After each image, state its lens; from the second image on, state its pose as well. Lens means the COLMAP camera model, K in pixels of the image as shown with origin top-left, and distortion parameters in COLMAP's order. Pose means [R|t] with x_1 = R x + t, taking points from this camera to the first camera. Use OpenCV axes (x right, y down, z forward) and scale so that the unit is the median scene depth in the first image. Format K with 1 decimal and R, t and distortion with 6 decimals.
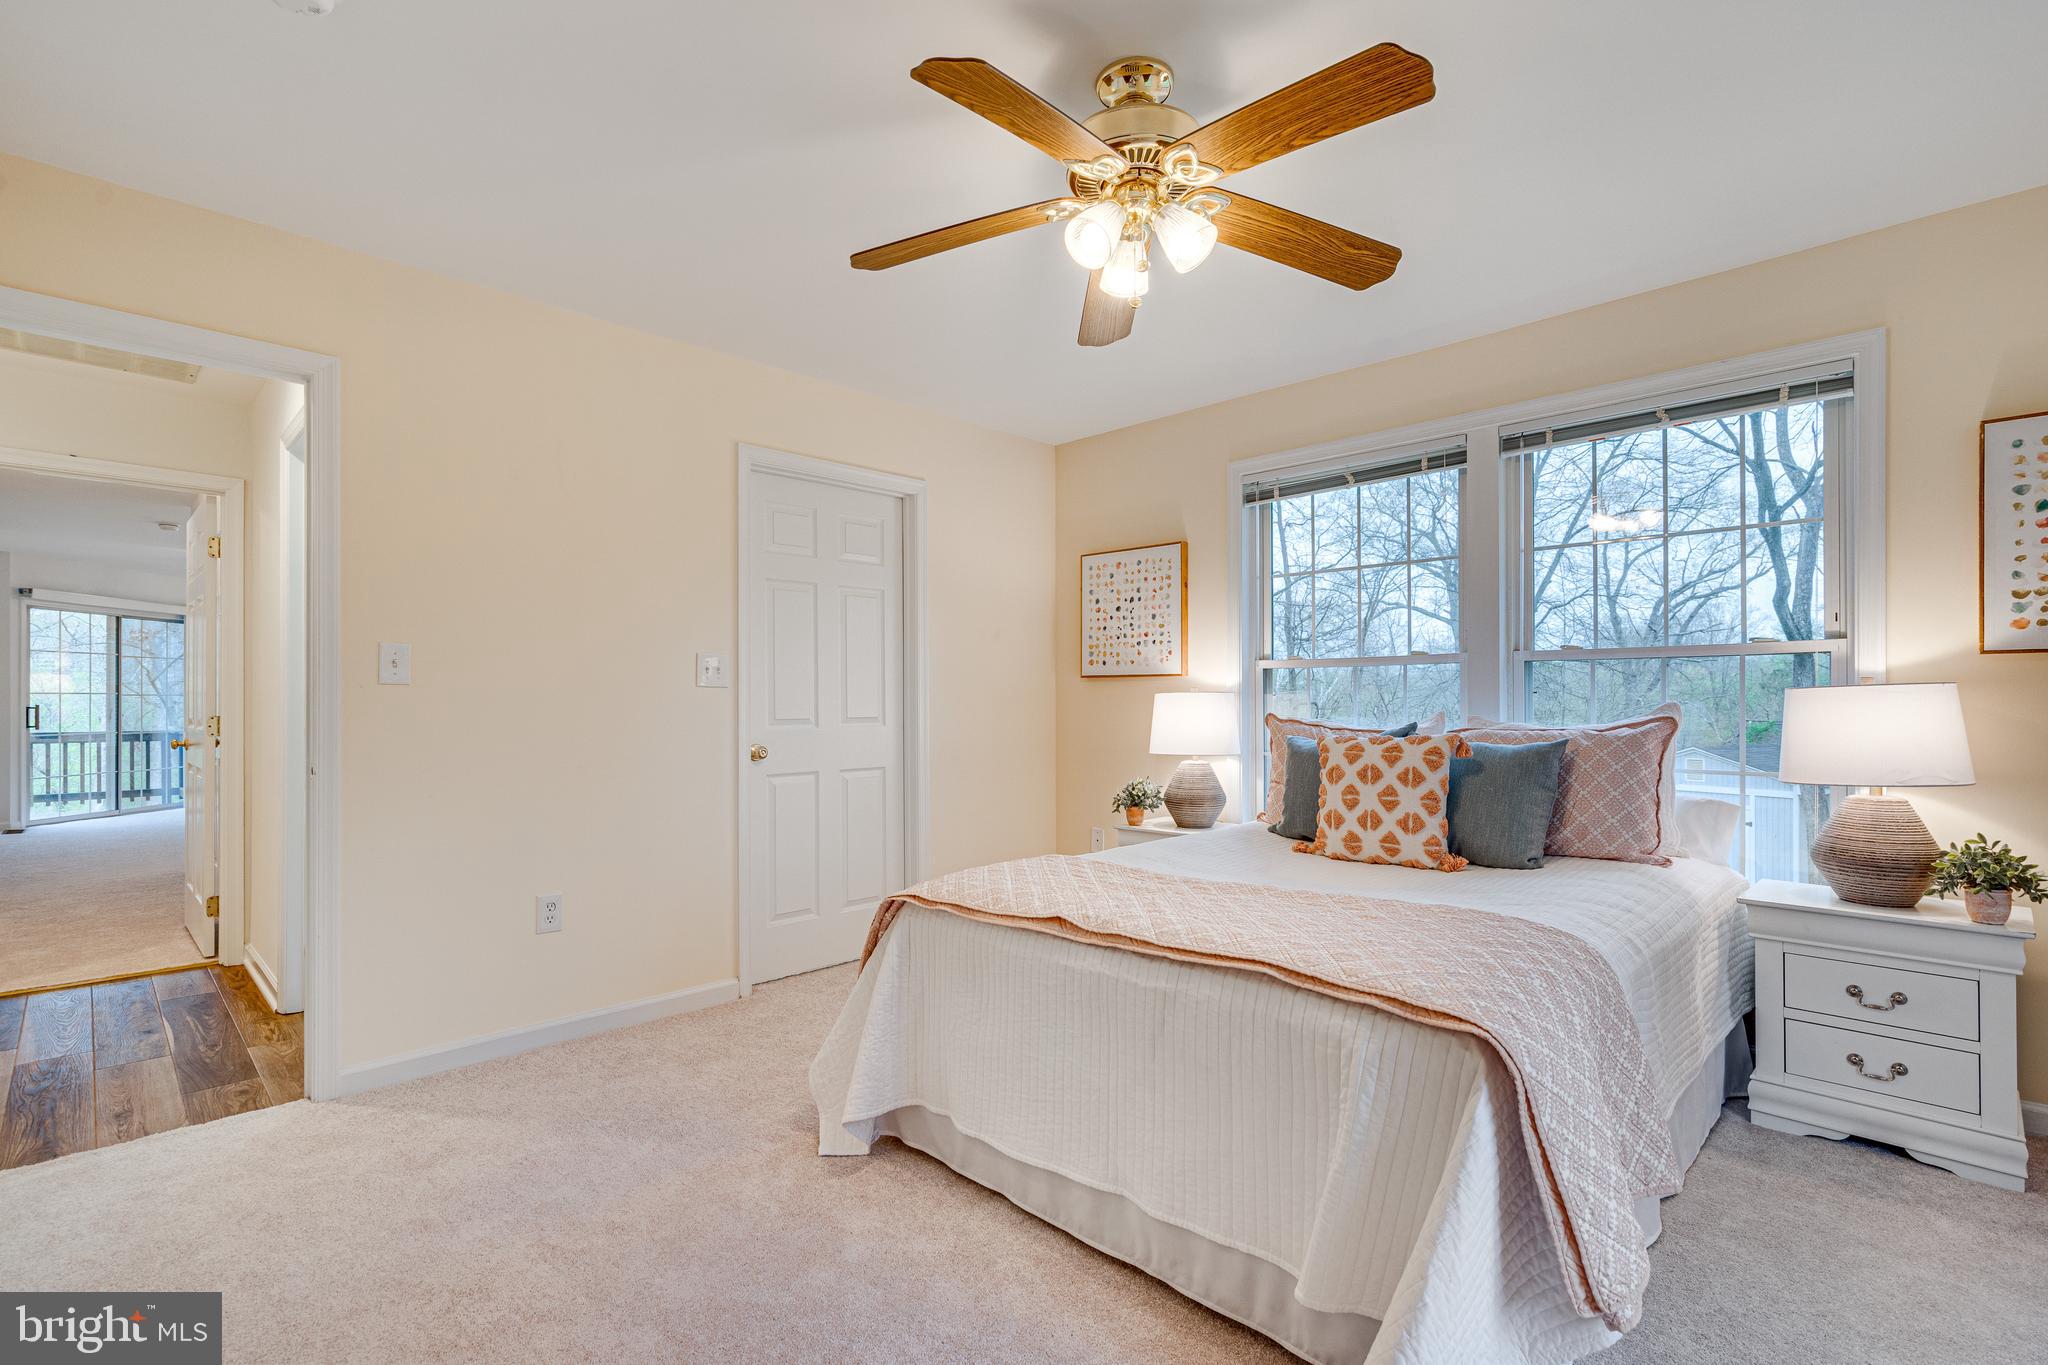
lens RADIAL K [[984.0, 0, 1023.8], [0, 984.0, 672.5], [0, 0, 1]] dist [0.079565, -0.000197]
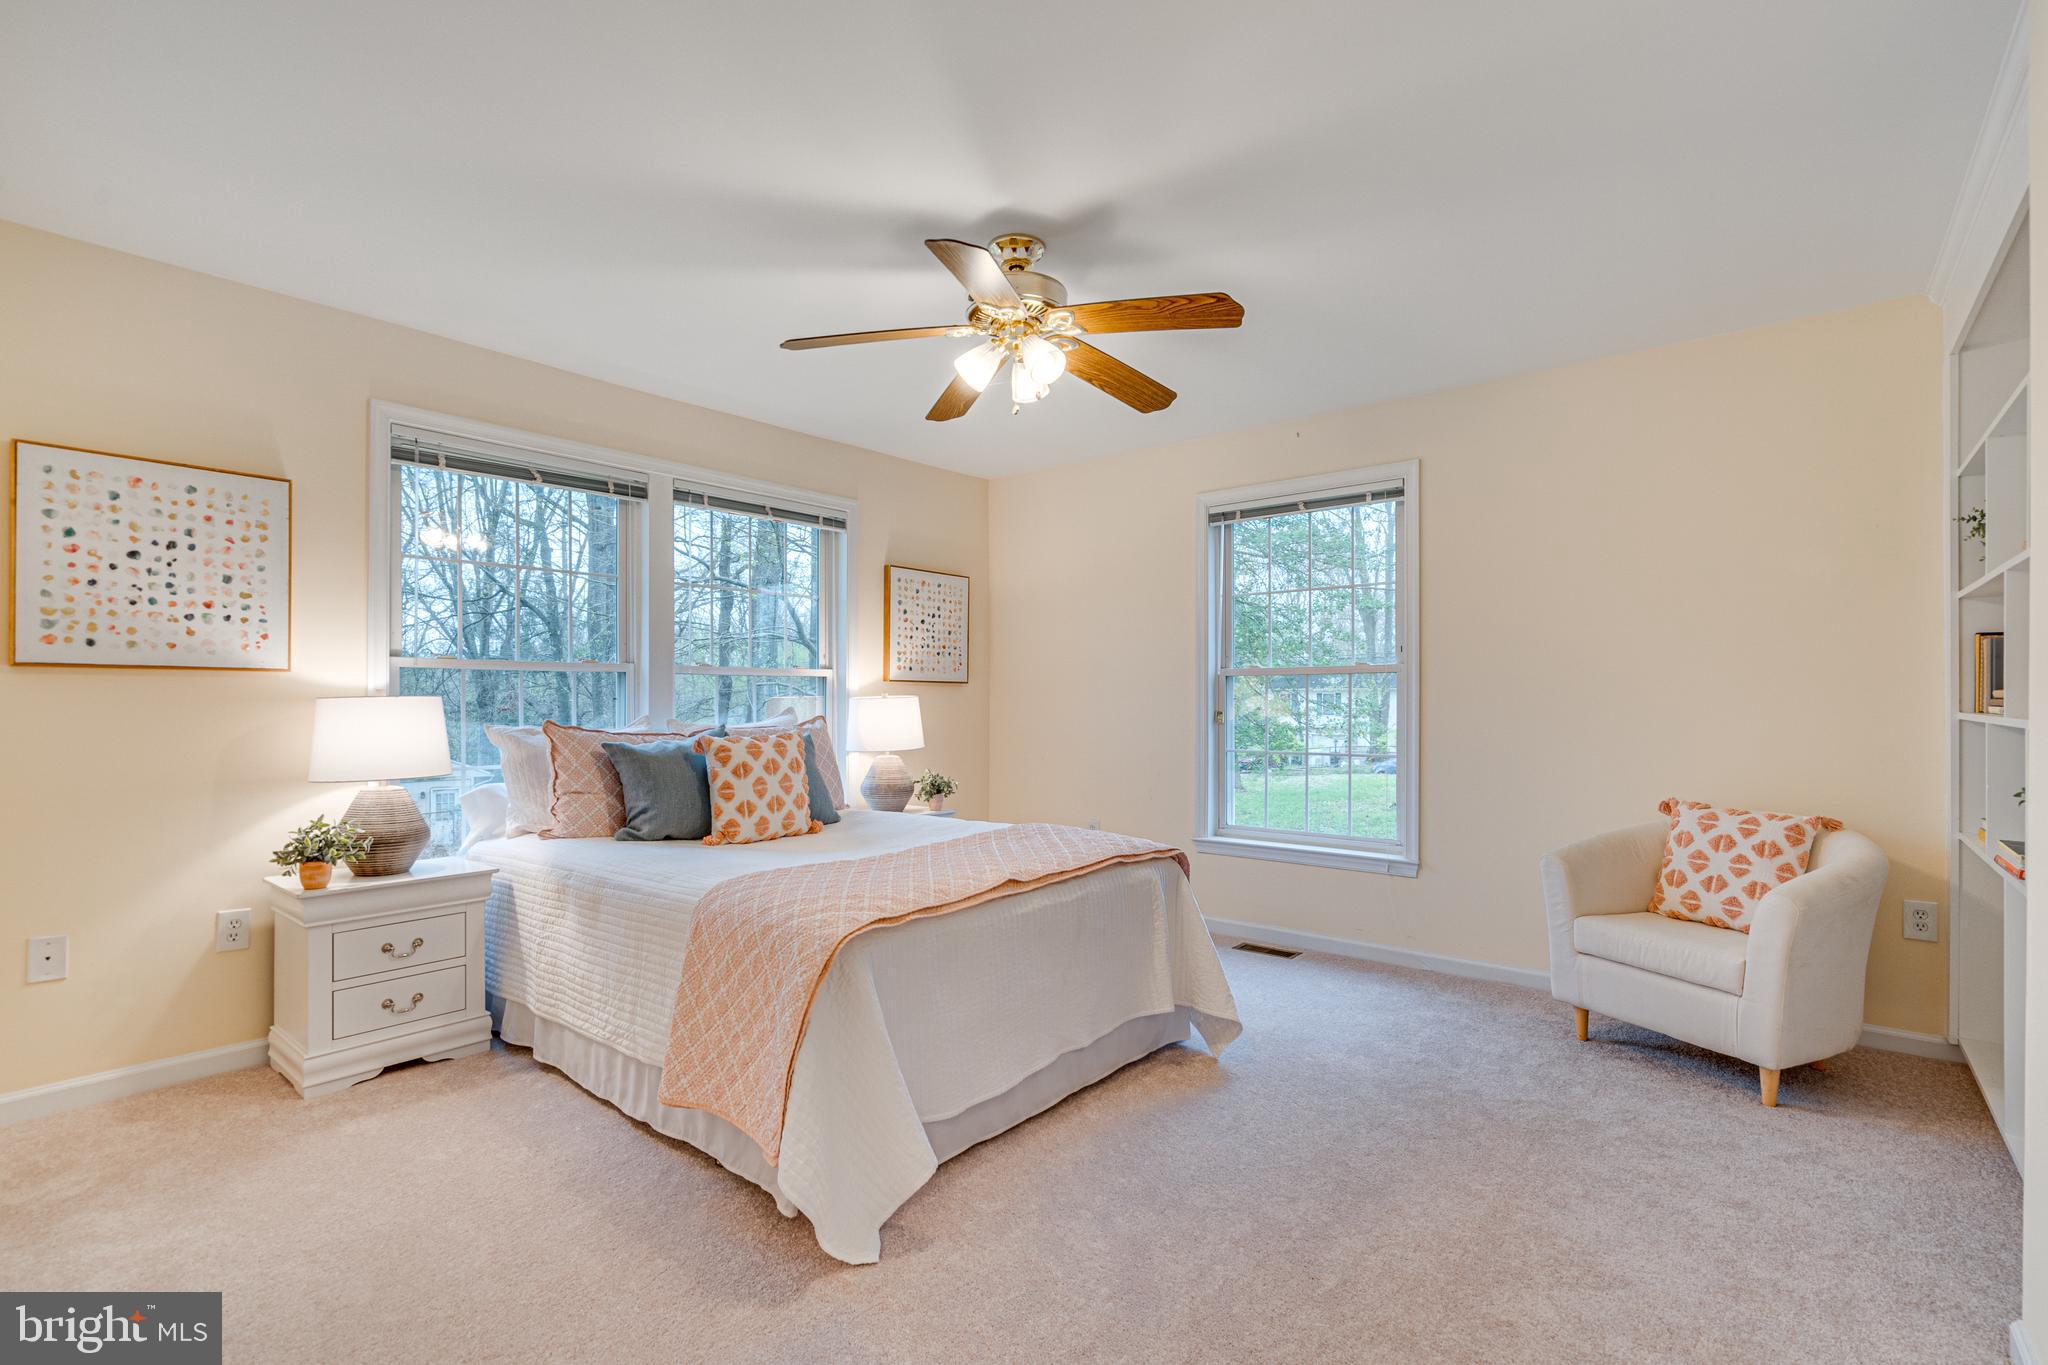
lens RADIAL K [[960.0, 0, 1024.2], [0, 960.0, 699.0], [0, 0, 1]] dist [-0.001440, 0.001082]
pose [[-0.078905, 0.009619, 0.996836, -0.537474], [-0.022023, 0.999693, -0.011390, 0.018164], [-0.996639, -0.022852, -0.078669, 0.512330]]
